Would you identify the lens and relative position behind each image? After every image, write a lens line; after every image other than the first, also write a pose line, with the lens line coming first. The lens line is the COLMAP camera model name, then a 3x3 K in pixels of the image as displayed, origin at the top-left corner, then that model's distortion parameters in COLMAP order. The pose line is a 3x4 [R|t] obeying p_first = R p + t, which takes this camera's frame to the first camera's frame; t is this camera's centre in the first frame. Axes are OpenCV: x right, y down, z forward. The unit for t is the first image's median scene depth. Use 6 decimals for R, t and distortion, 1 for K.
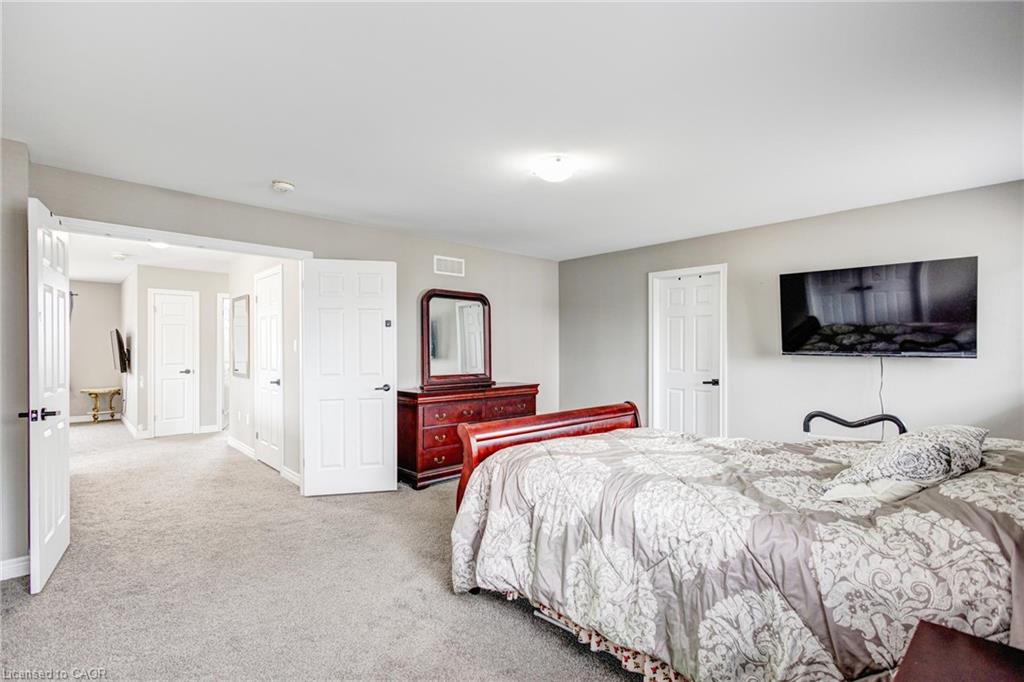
lens RADIAL K [[470.2, 0, 509.7], [0, 470.2, 344.9], [0, 0, 1]] dist [-0.002608, 0.000069]
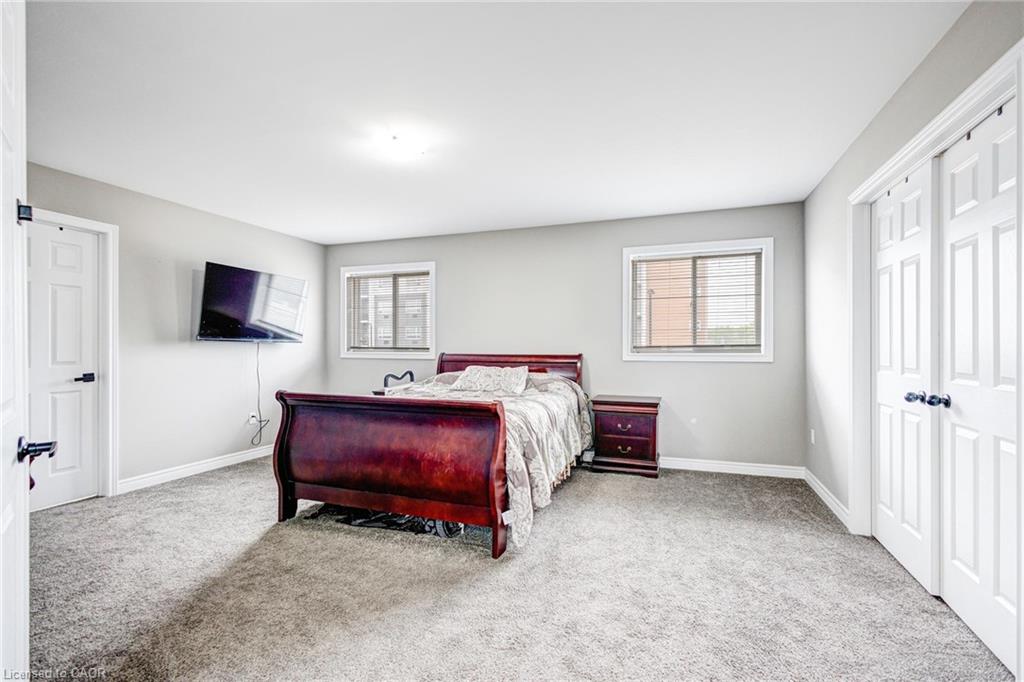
lens RADIAL K [[470.2, 0, 511.6], [0, 470.2, 348.0], [0, 0, 1]] dist [-0.002608, 0.000069]
pose [[-0.451622, 0.000576, 0.892209, -0.522527], [-0.004340, 0.999987, -0.002843, 0.031099], [-0.892199, -0.005156, -0.451613, 0.726738]]
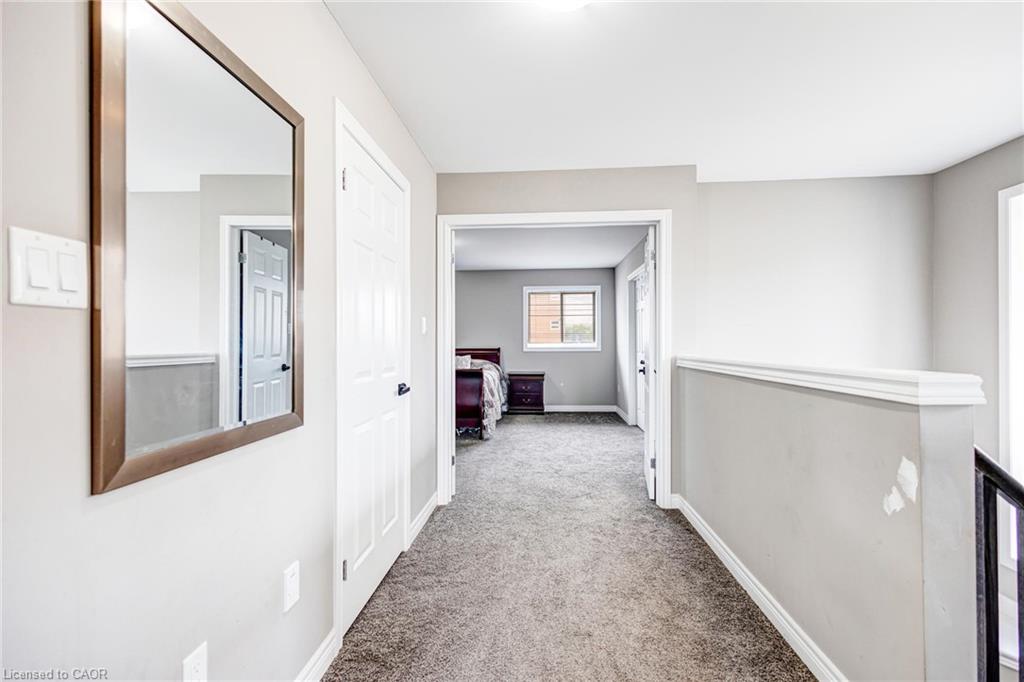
lens RADIAL K [[470.2, 0, 513.3], [0, 470.2, 339.4], [0, 0, 1]] dist [-0.002608, 0.000069]
pose [[-0.683078, 0.010082, 0.730276, -0.667769], [0.003528, 0.999939, -0.010505, 0.030293], [-0.730337, -0.004599, -0.683071, 0.901991]]
